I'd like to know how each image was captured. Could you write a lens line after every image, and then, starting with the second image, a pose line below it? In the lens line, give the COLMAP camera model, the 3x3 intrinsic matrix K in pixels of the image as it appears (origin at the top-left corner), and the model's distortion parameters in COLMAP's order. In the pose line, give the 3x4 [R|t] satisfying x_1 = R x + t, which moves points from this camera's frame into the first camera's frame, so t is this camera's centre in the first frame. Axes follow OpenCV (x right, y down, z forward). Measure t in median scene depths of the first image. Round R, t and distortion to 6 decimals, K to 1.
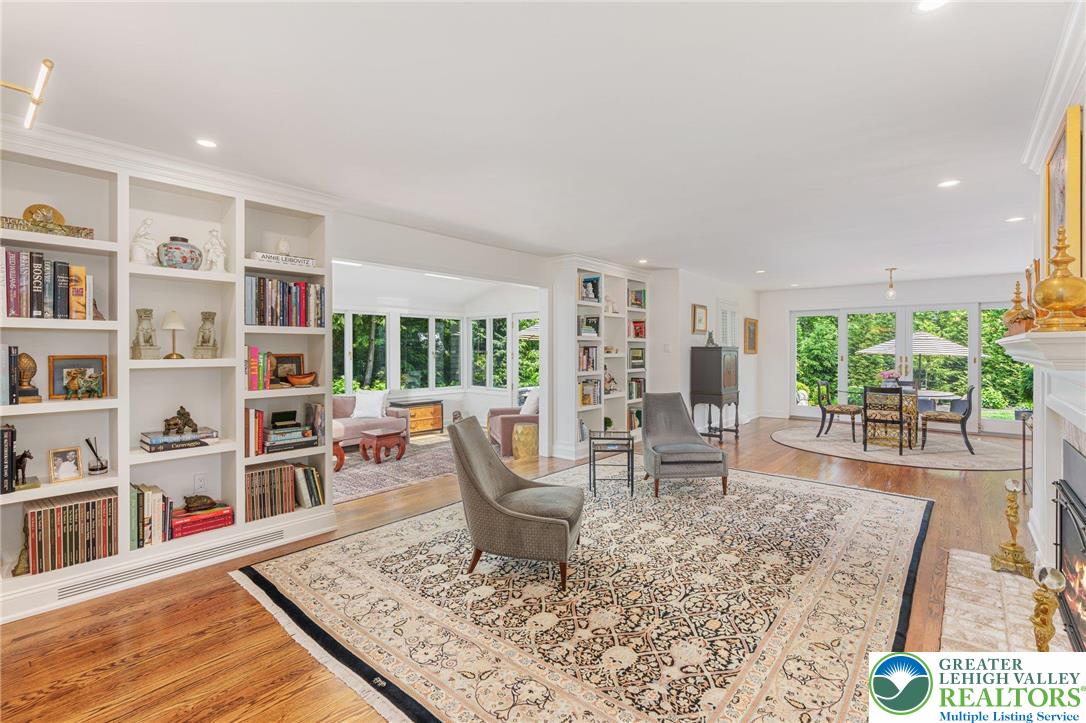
lens RADIAL K [[491.5, 0, 548.0], [0, 491.5, 352.0], [0, 0, 1]] dist [-0.012181, 0.004670]
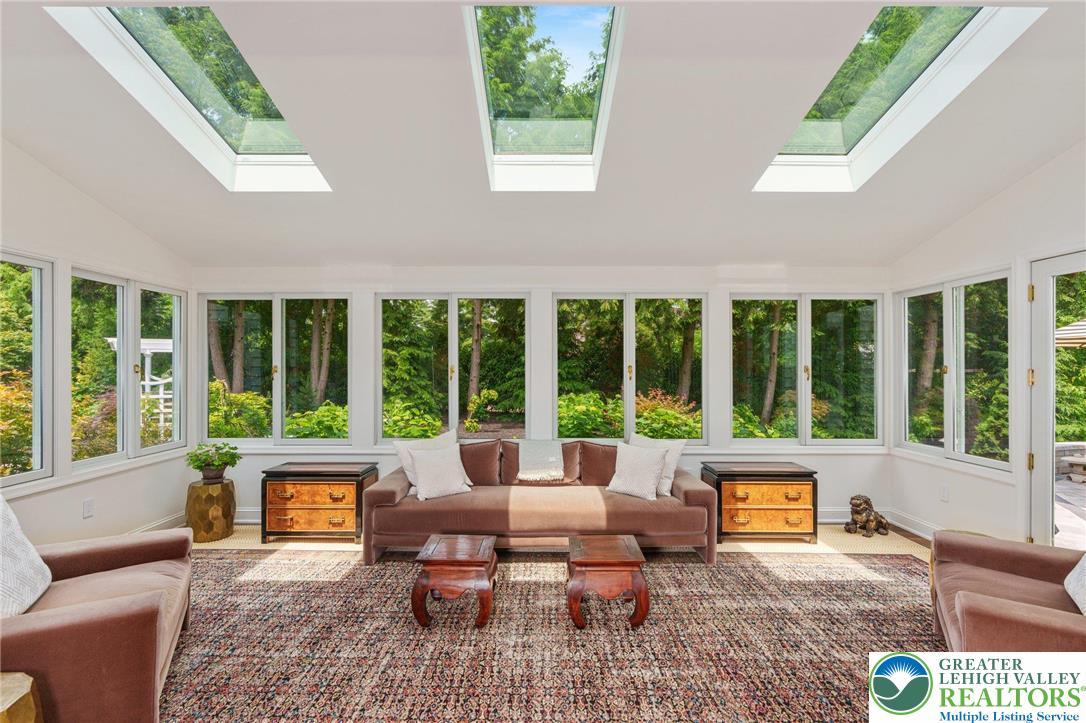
lens RADIAL K [[491.5, 0, 543.6], [0, 491.5, 363.7], [0, 0, 1]] dist [-0.012181, 0.004670]
pose [[0.647777, -0.008459, -0.761783, -0.029402], [-0.003820, 0.999890, -0.014351, 0.005789], [0.761820, 0.012206, 0.647674, 0.468470]]
